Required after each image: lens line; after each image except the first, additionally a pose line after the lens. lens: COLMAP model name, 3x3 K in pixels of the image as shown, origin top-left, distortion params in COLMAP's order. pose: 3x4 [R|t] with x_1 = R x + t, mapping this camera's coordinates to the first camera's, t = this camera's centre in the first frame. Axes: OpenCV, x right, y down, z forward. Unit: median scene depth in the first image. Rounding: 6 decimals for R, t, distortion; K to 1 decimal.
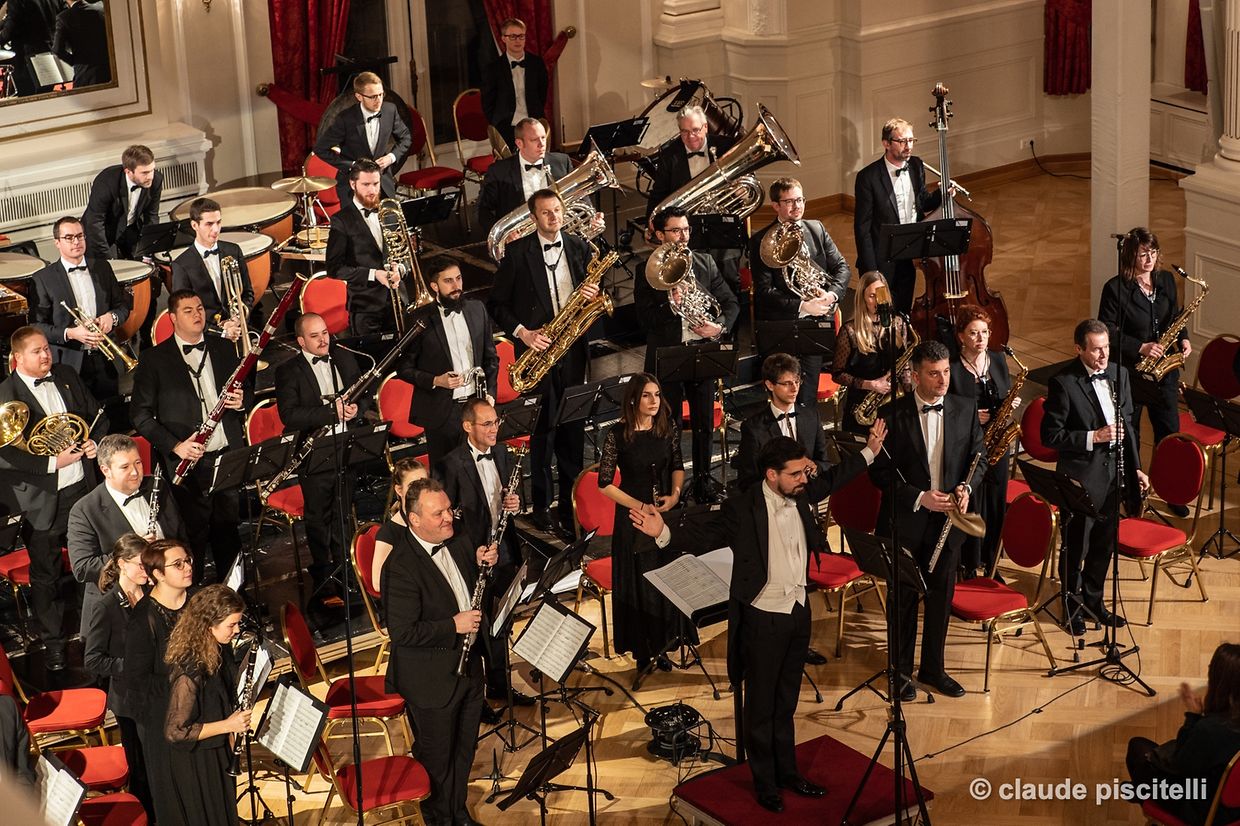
lens RADIAL K [[2976.2, 0, 611.9], [0, 2976.2, 412.2], [0, 0, 1]] dist [0.026905, 0.000000]
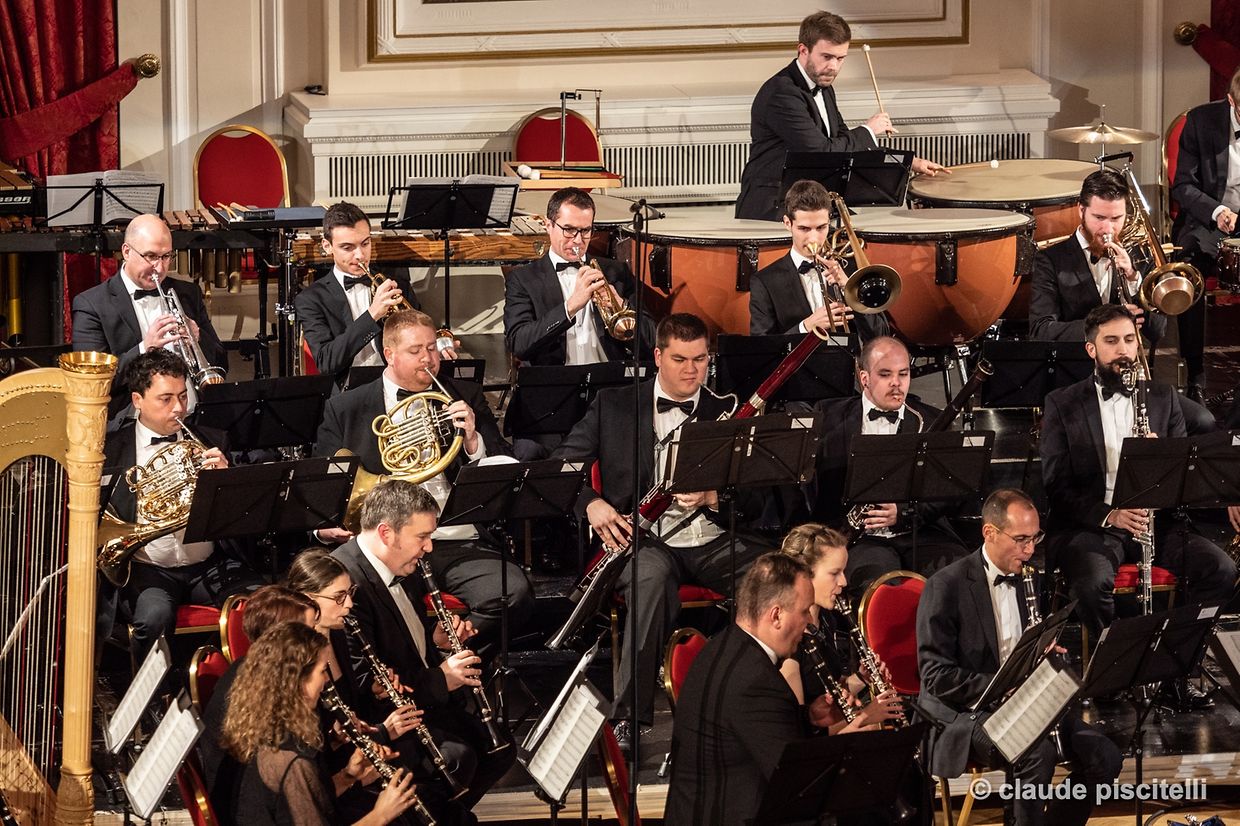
lens RADIAL K [[6986.7, 0, 620.5], [0, 6986.7, 413.1], [0, 0, 1]] dist [-0.222877, 0.000000]
pose [[0.925352, 0.114054, -0.361547, 0.267778], [-0.161526, 0.981392, -0.103821, 0.115709], [0.342978, 0.154470, 0.926555, -0.243955]]
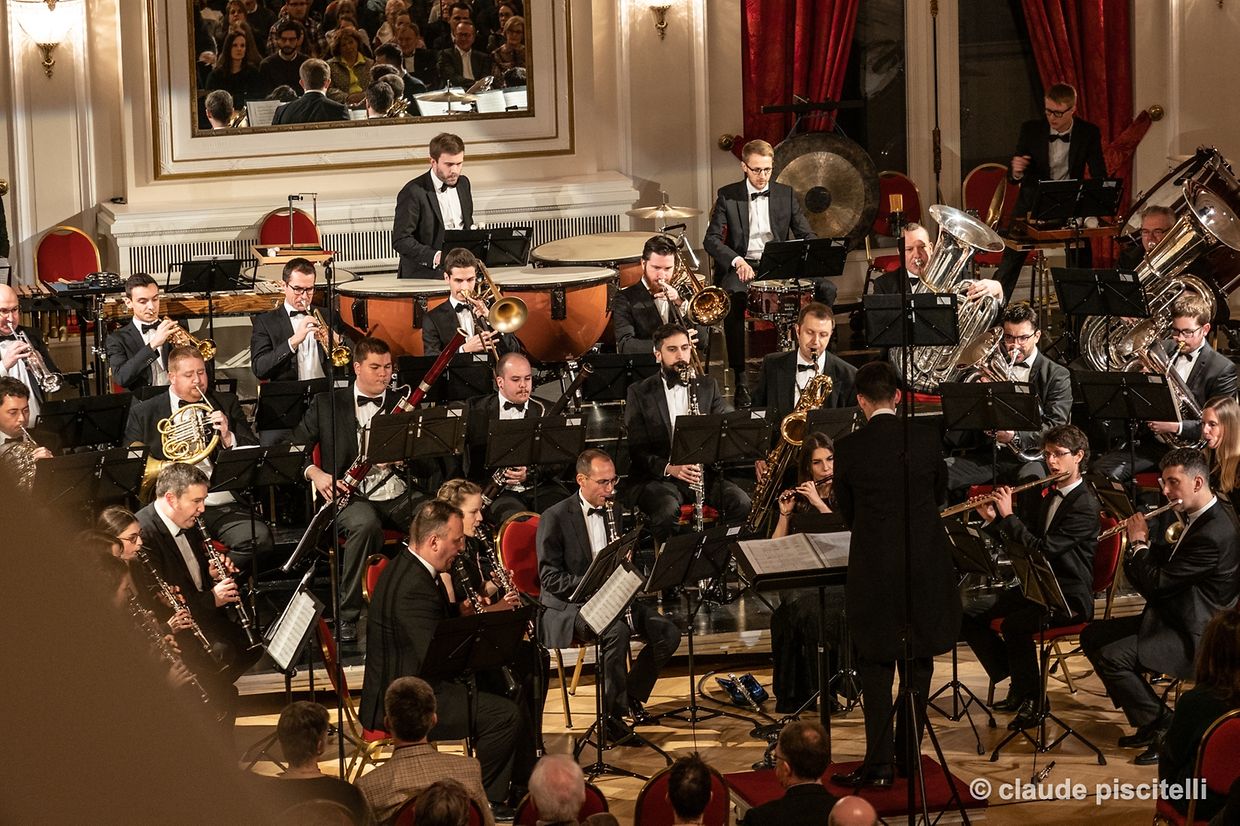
lens RADIAL K [[5210.0, 0, 621.9], [0, 5210.0, 418.8], [0, 0, 1]] dist [0.081661, 0.000000]
pose [[0.942514, 0.077746, -0.324997, 0.320946], [-0.122659, 0.985161, -0.120049, 0.138453], [0.310841, 0.153012, 0.938065, -0.321425]]
